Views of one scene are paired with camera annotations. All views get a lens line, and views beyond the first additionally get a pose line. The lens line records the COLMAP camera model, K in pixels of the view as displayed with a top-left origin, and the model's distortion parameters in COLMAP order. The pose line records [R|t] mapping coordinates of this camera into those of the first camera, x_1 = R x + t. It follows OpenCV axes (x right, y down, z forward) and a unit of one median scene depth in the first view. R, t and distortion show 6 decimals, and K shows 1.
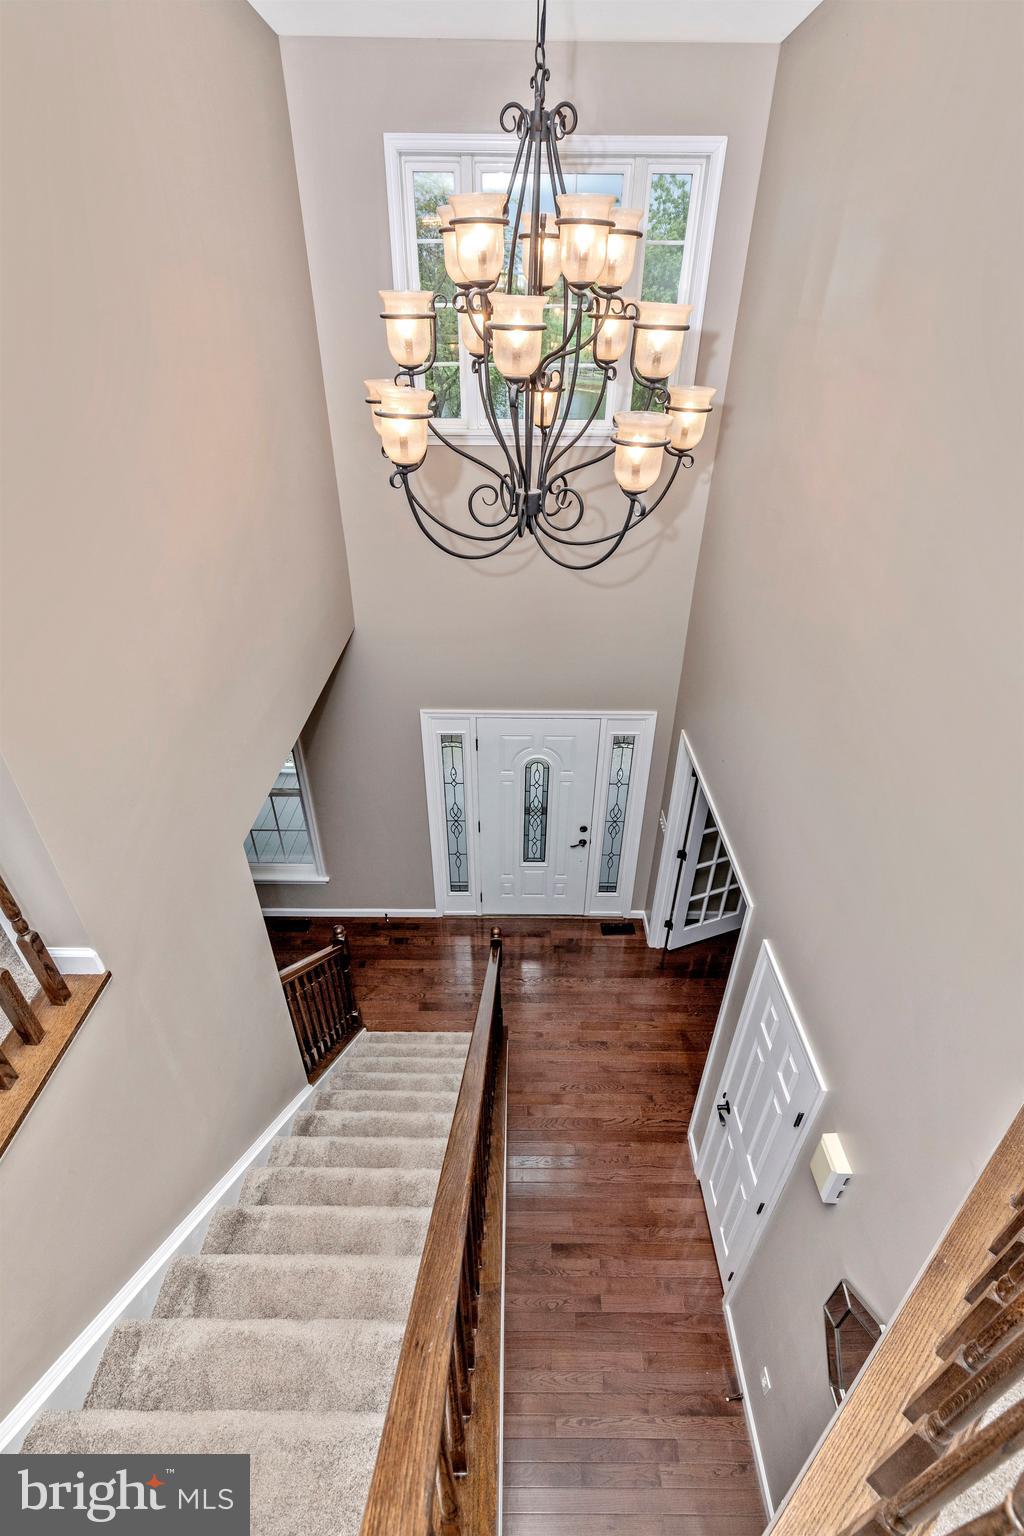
lens RADIAL K [[687.7, 0, 512.0], [0, 687.7, 768.0], [0, 0, 1]] dist [-0.000060, 0.000069]
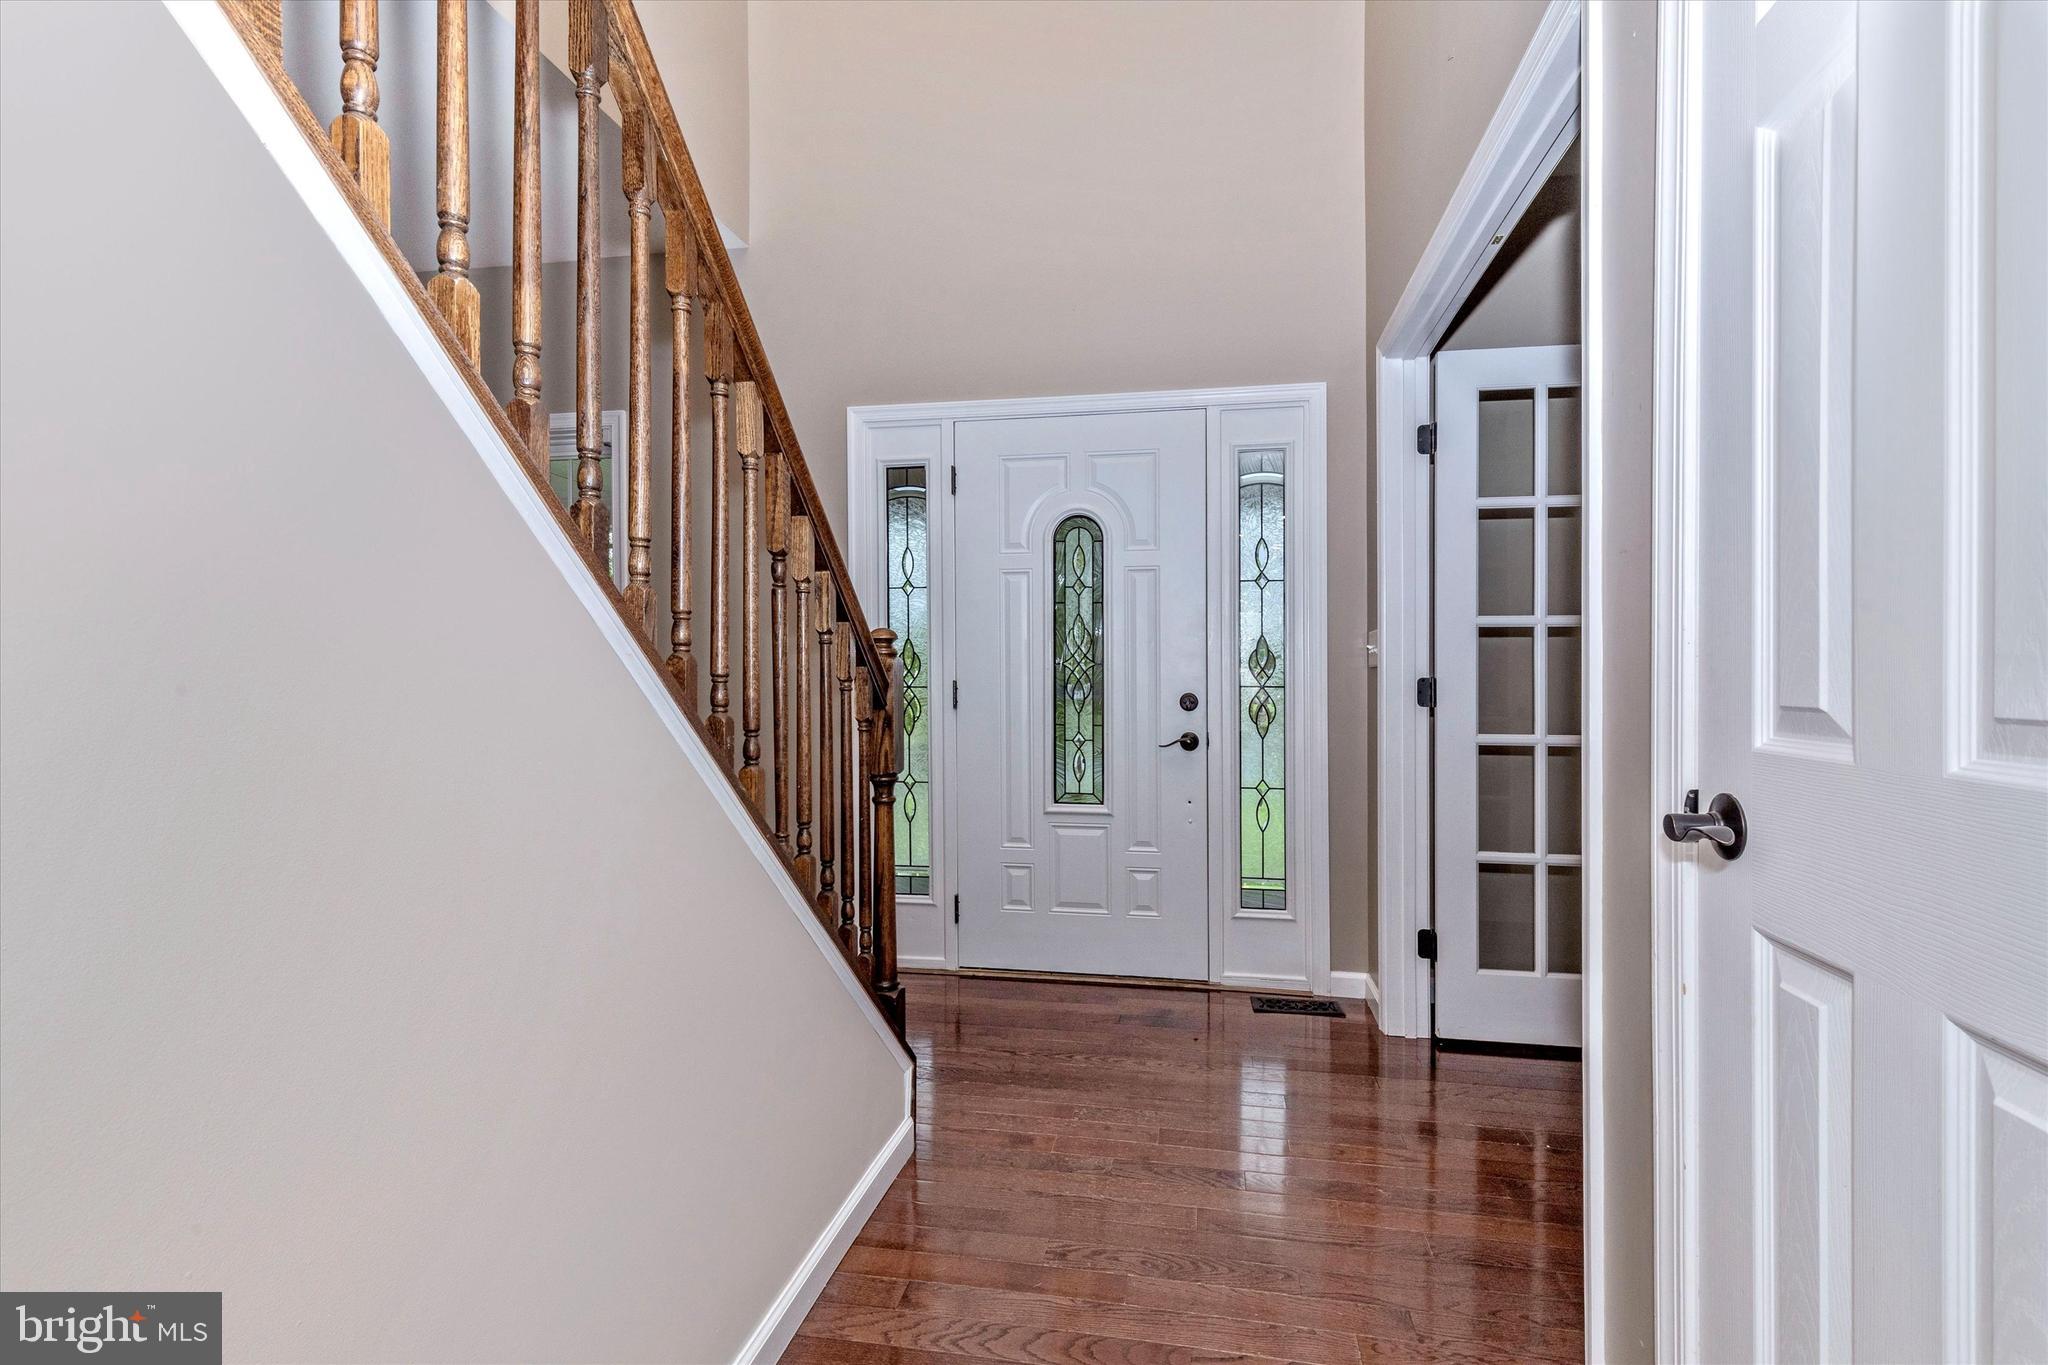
lens RADIAL K [[954.5, 0, 1024.0], [0, 954.5, 682.5], [0, 0, 1]] dist [0.000378, 0.000023]
pose [[0.983079, -0.008606, -0.182977, 0.110984], [-0.093383, 0.835806, -0.541025, 0.407928], [0.157589, 0.548958, 0.820860, 0.480283]]
